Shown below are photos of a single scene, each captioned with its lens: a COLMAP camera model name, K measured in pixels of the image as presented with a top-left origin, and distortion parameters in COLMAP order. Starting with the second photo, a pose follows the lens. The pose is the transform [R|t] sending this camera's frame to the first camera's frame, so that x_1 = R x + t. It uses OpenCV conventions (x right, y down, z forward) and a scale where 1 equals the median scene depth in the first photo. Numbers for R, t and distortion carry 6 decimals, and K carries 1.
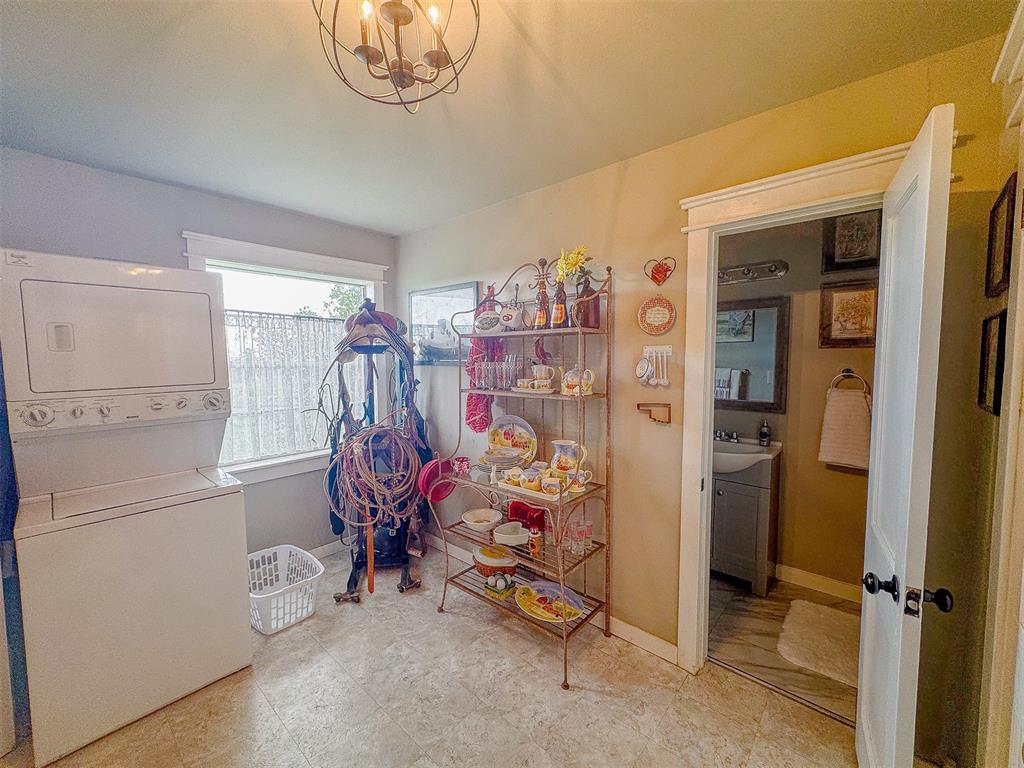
lens RADIAL K [[414.6, 0, 514.1], [0, 414.6, 383.7], [0, 0, 1]] dist [-0.001582, 0.000095]
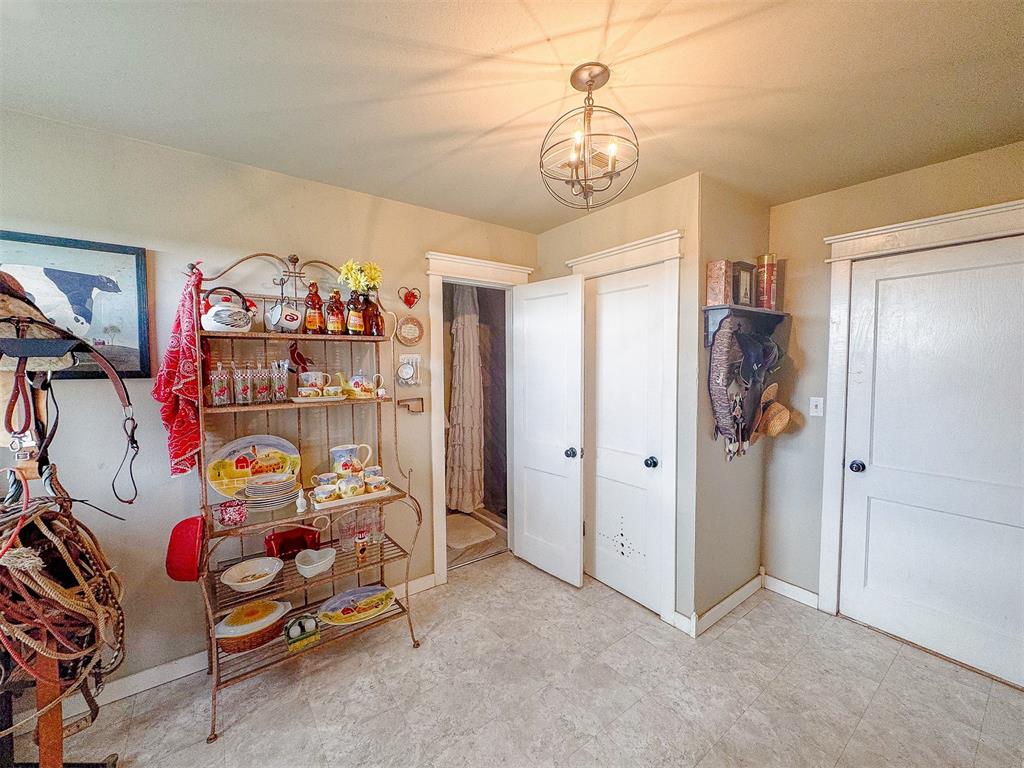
lens RADIAL K [[414.6, 0, 511.1], [0, 414.6, 382.0], [0, 0, 1]] dist [-0.001582, 0.000095]
pose [[0.200786, -0.045148, 0.978594, -0.838531], [0.066985, 0.997232, 0.032264, -0.024606], [-0.977342, 0.059073, 0.203255, 0.416548]]
